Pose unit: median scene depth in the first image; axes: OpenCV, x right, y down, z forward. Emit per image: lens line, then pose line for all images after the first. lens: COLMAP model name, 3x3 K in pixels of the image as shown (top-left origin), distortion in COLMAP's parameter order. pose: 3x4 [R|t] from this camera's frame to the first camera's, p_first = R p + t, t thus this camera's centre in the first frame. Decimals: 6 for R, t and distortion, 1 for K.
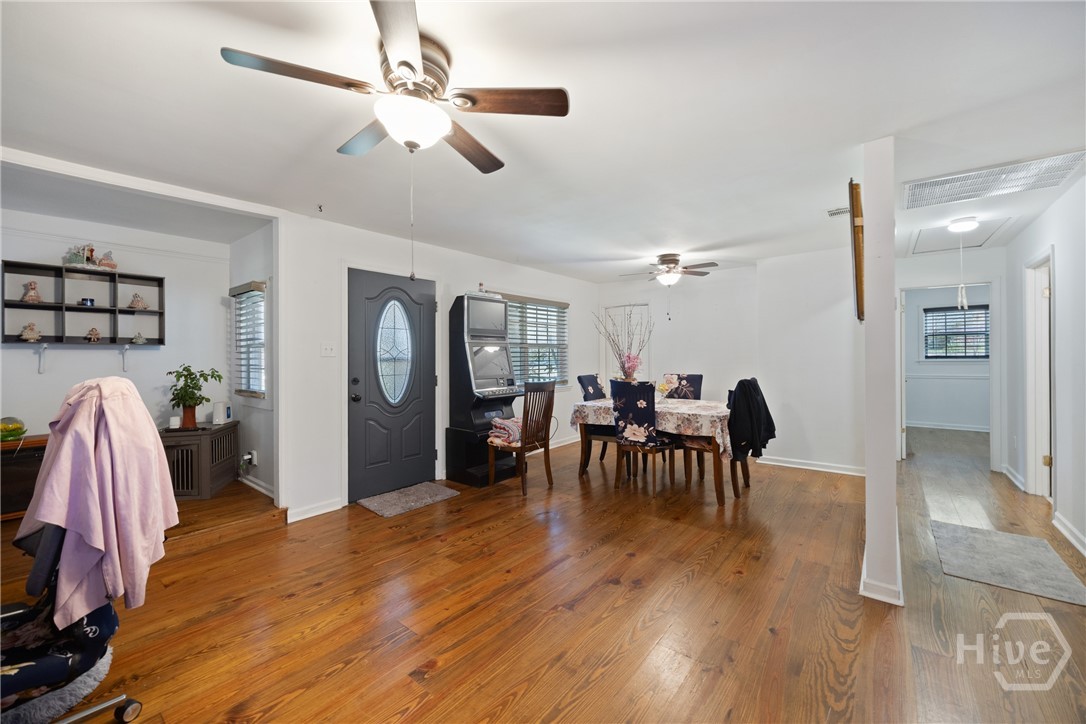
lens RADIAL K [[424.5, 0, 543.2], [0, 424.5, 360.0], [0, 0, 1]] dist [-0.005322, 0.000384]
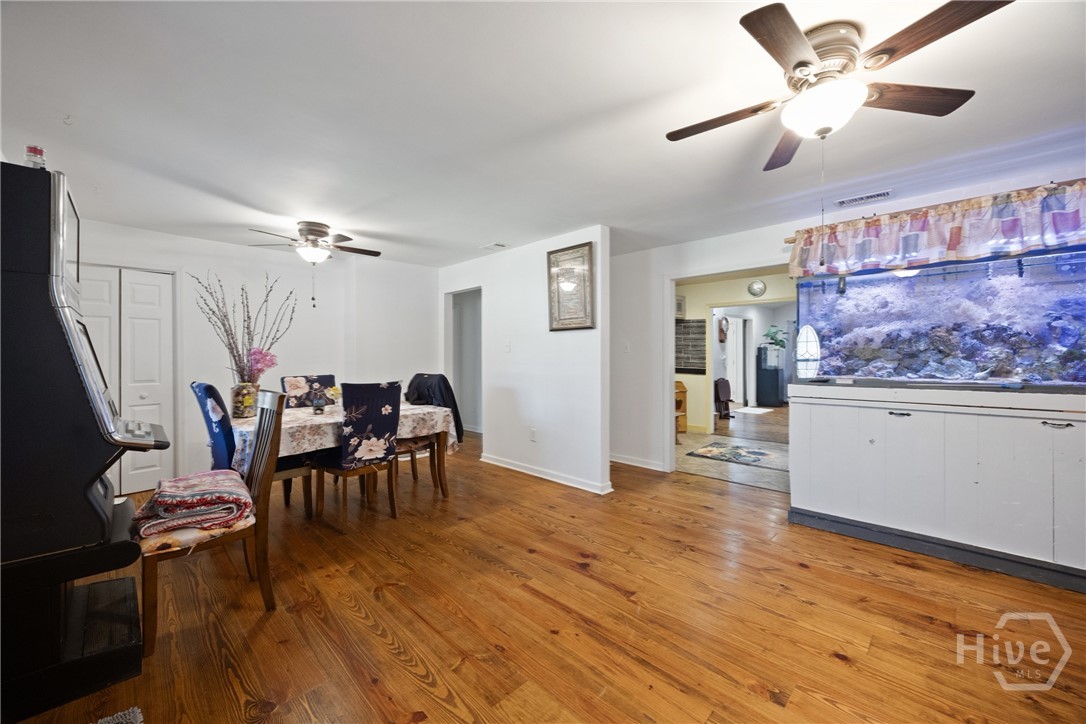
lens RADIAL K [[424.5, 0, 536.4], [0, 424.5, 358.7], [0, 0, 1]] dist [-0.005322, 0.000384]
pose [[0.102547, -0.000118, 0.994728, -0.558054], [0.010010, 0.999949, -0.000914, 0.008446], [-0.994678, 0.010051, 0.102543, 0.635098]]
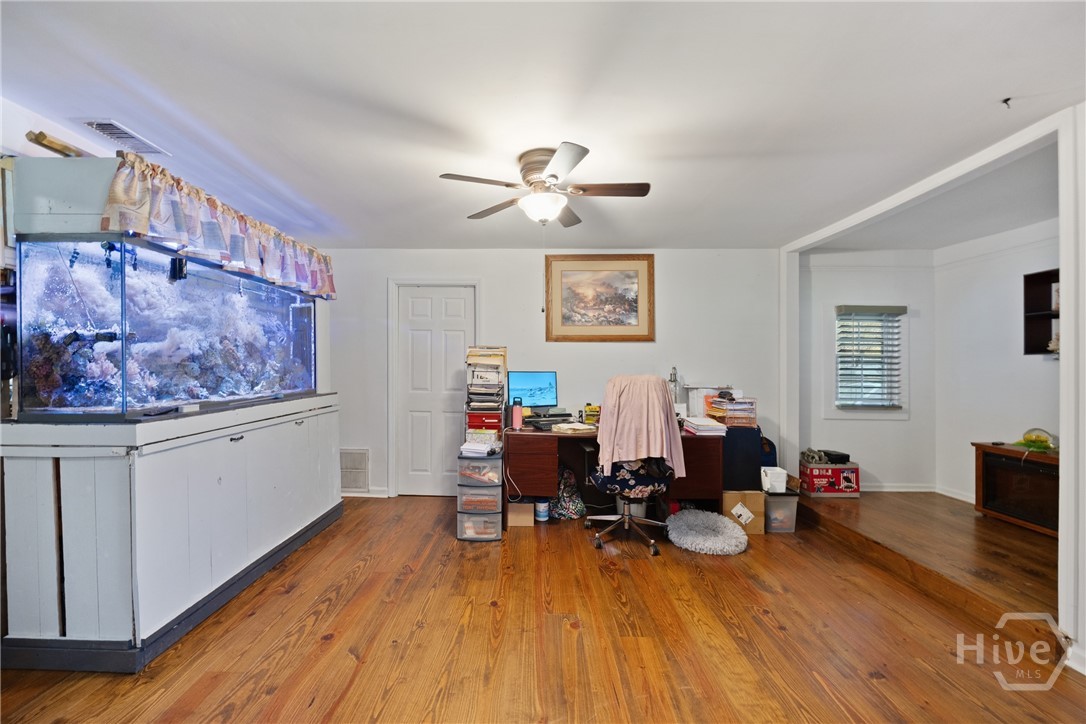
lens RADIAL K [[424.5, 0, 553.9], [0, 424.5, 363.5], [0, 0, 1]] dist [-0.005322, 0.000384]
pose [[-0.774813, 0.000121, -0.632191, 0.252189], [-0.007765, 0.999923, 0.009708, -0.012117], [0.632143, 0.012430, -0.774752, 0.871008]]
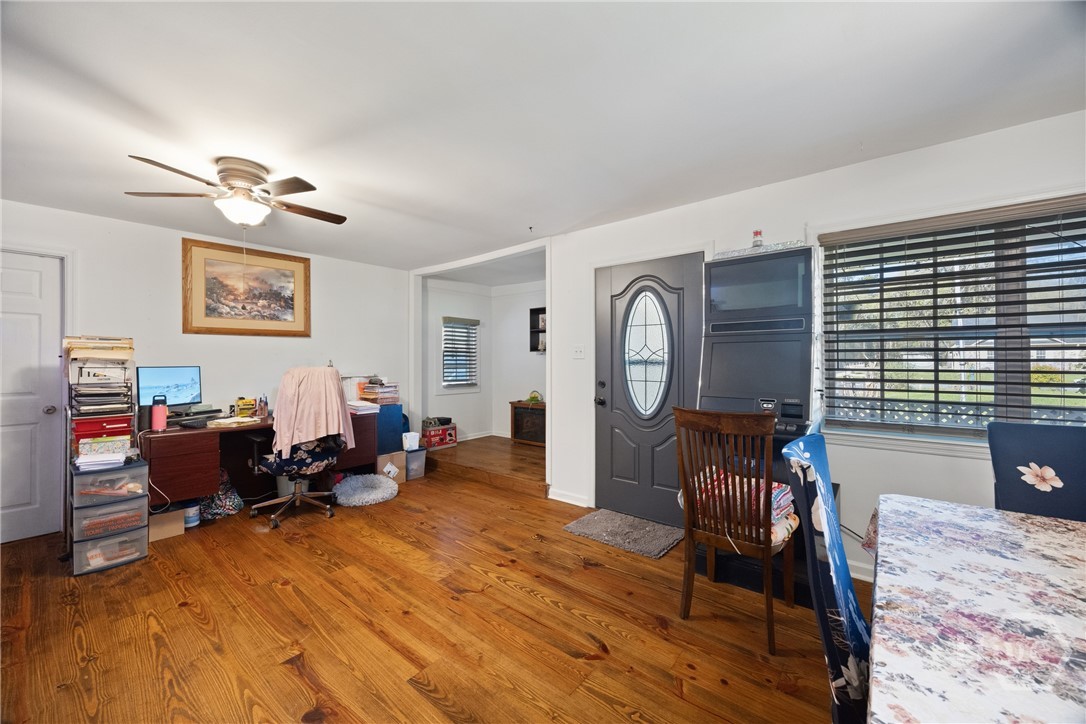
lens RADIAL K [[424.5, 0, 536.1], [0, 424.5, 357.2], [0, 0, 1]] dist [-0.005322, 0.000384]
pose [[-0.000106, 0.003521, -0.999994, 0.514222], [-0.009250, 0.999951, 0.003522, -0.012695], [0.999957, 0.009250, -0.000073, 0.840826]]
